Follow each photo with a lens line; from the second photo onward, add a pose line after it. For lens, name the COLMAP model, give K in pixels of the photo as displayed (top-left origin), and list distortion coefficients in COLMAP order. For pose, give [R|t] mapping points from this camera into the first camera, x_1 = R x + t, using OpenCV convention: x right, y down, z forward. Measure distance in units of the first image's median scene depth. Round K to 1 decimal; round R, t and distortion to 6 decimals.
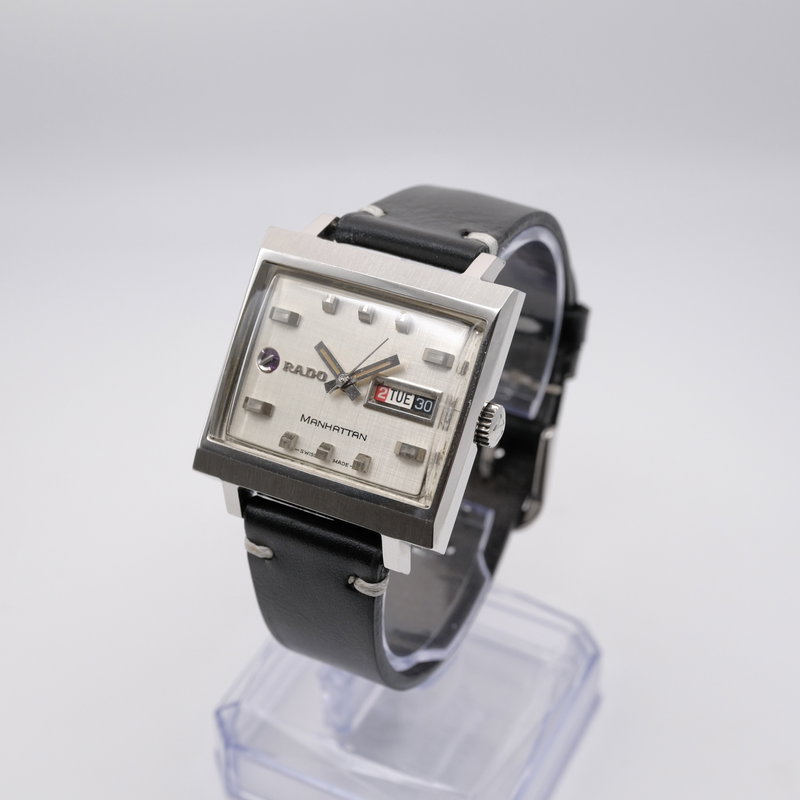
lens RADIAL K [[1531.0, 0, 400.0], [0, 1531.0, 400.0], [0, 0, 1]] dist [-0.027592, -0.042120]
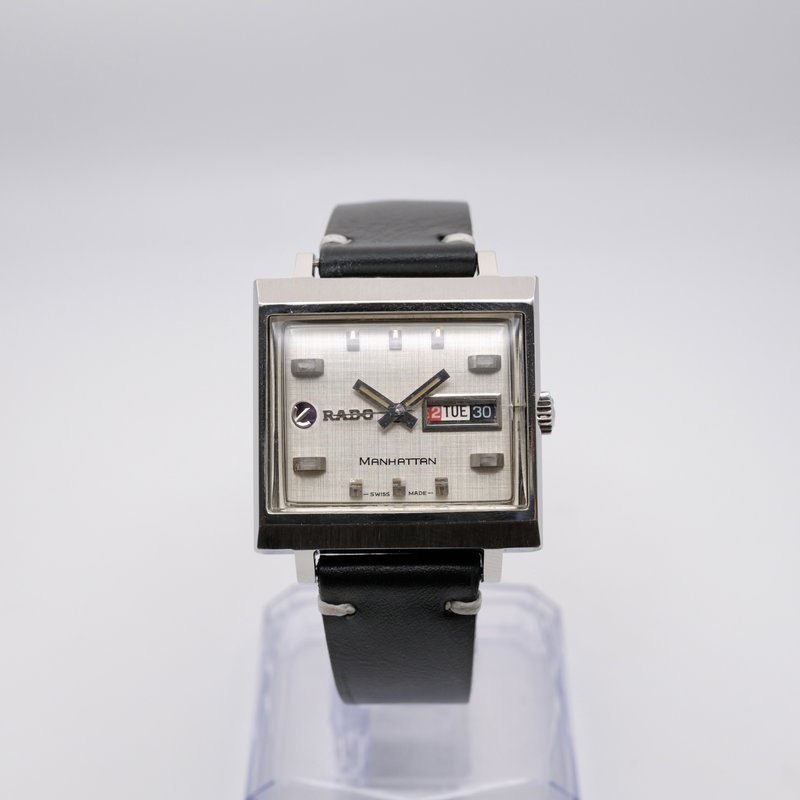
lens RADIAL K [[1531.0, 0, 400.0], [0, 1531.0, 400.0], [0, 0, 1]] dist [-0.027592, -0.042120]
pose [[0.898387, -0.275806, 0.341808, -0.361840], [0.275267, 0.960007, 0.051137, -0.068210], [-0.342242, 0.048148, 0.938378, 0.085202]]
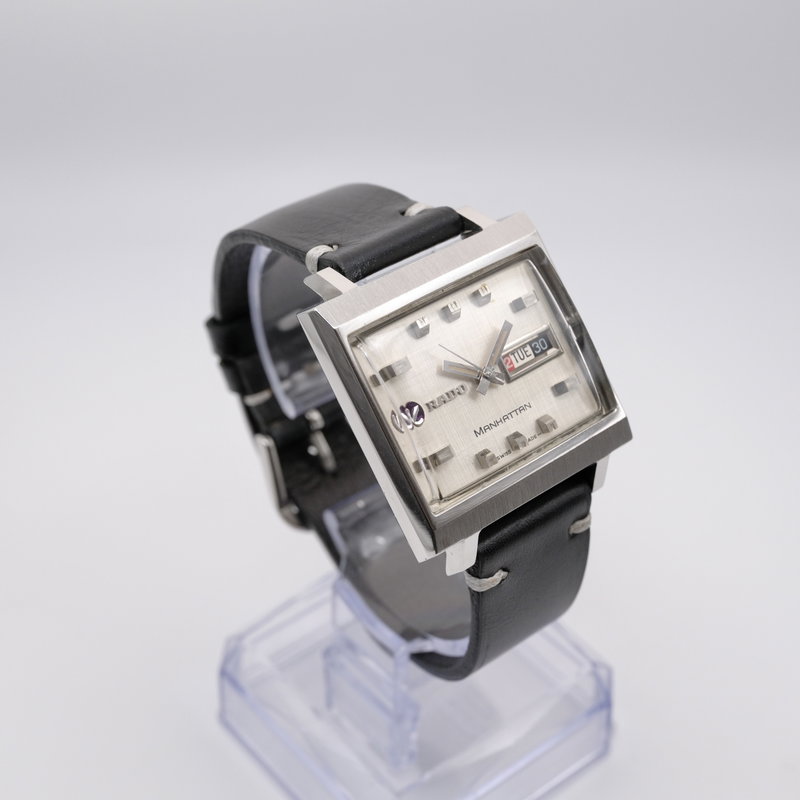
lens RADIAL K [[1531.0, 0, 400.0], [0, 1531.0, 400.0], [0, 0, 1]] dist [-0.027592, -0.042120]
pose [[0.418037, -0.570918, 0.706610, -0.769812], [0.560675, 0.774162, 0.293797, -0.322677], [-0.714764, 0.273360, 0.643728, 0.396766]]
